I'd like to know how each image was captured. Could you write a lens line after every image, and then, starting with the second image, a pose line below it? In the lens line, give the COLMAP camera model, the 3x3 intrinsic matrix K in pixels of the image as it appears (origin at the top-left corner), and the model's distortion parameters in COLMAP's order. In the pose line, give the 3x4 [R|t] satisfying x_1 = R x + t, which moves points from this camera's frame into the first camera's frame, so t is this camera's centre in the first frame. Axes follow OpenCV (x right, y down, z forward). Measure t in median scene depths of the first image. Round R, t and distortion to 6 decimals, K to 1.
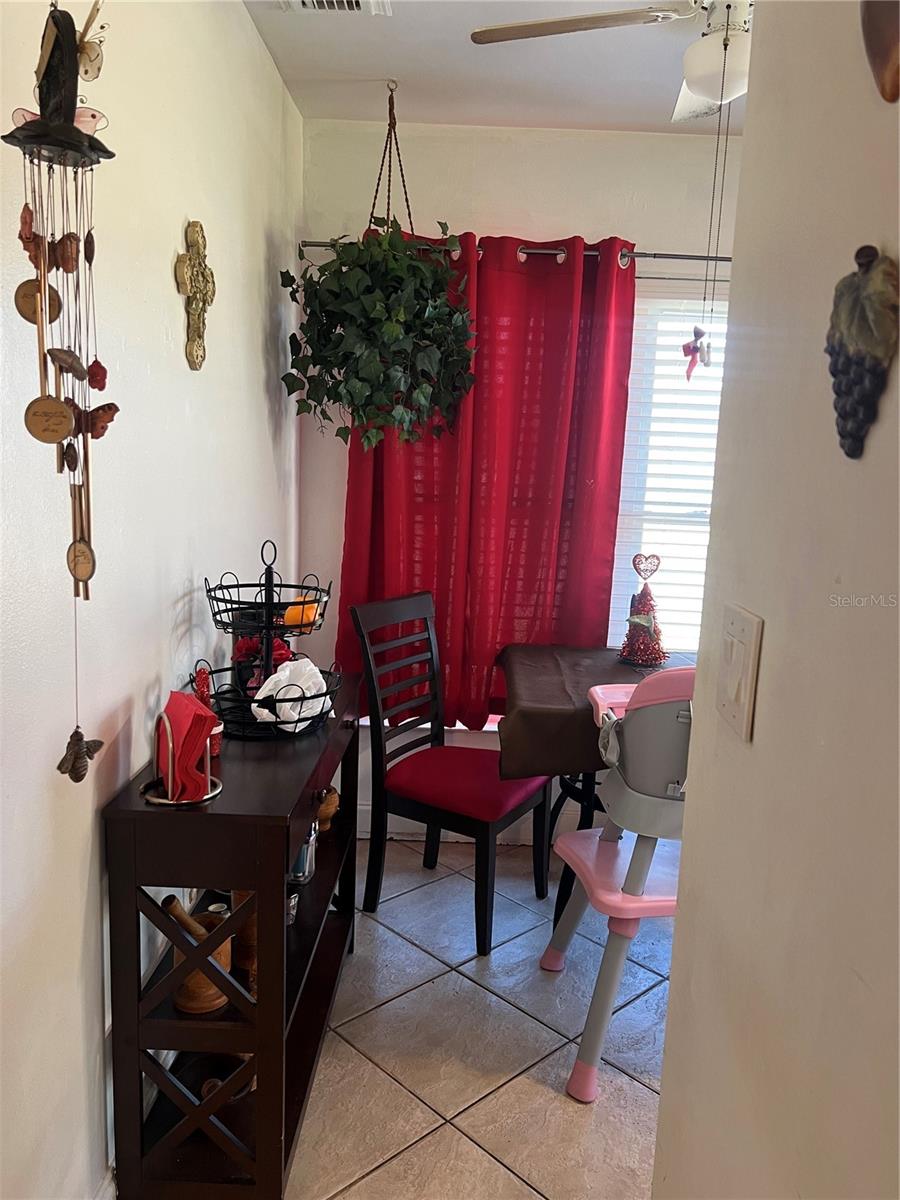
lens RADIAL K [[899.8, 0, 459.2], [0, 899.8, 603.9], [0, 0, 1]] dist [0.048839, -0.053714]
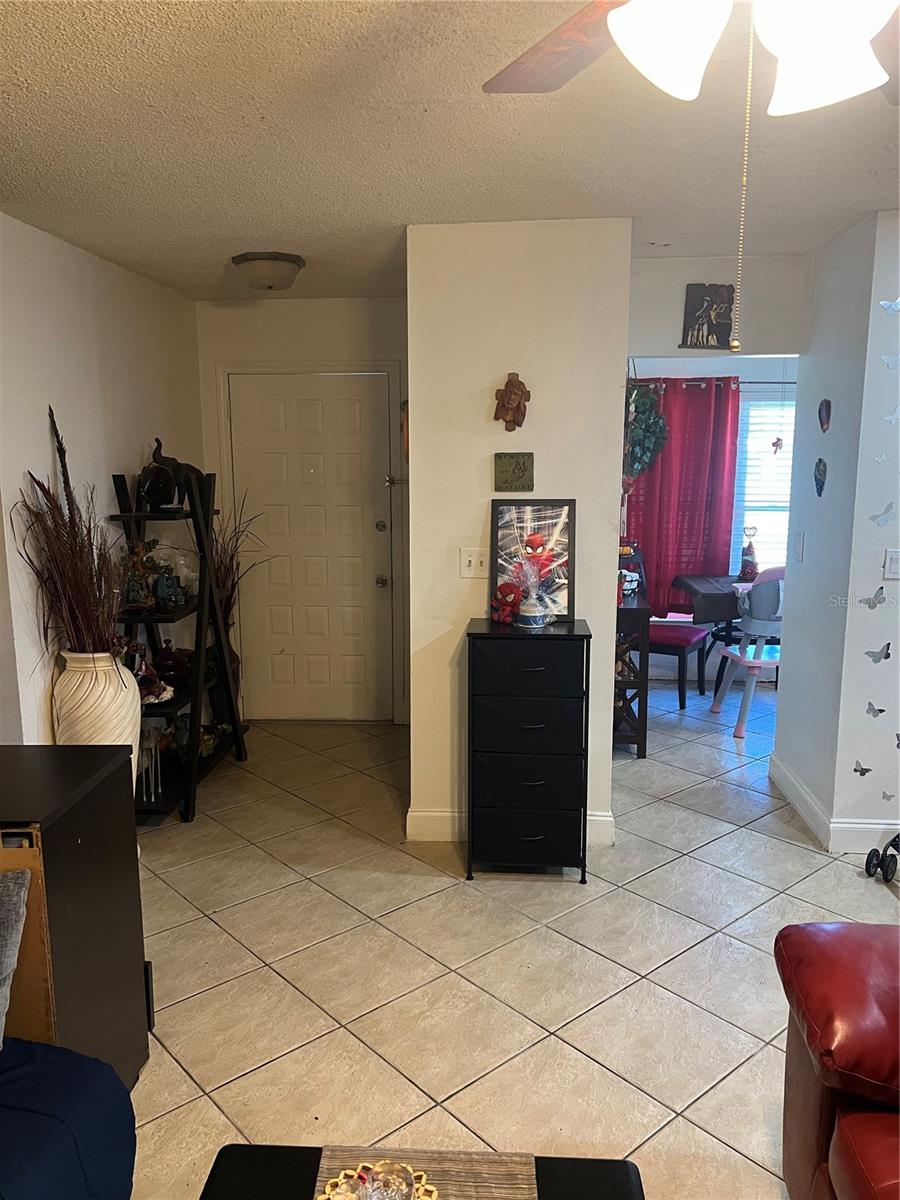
lens RADIAL K [[895.7, 0, 449.9], [0, 895.7, 612.0], [0, 0, 1]] dist [0.043829, -0.051083]
pose [[0.997439, -0.033652, -0.063107, -0.361200], [0.034122, 0.999397, 0.006386, 0.105846], [0.062854, -0.008523, 0.997986, -1.123528]]
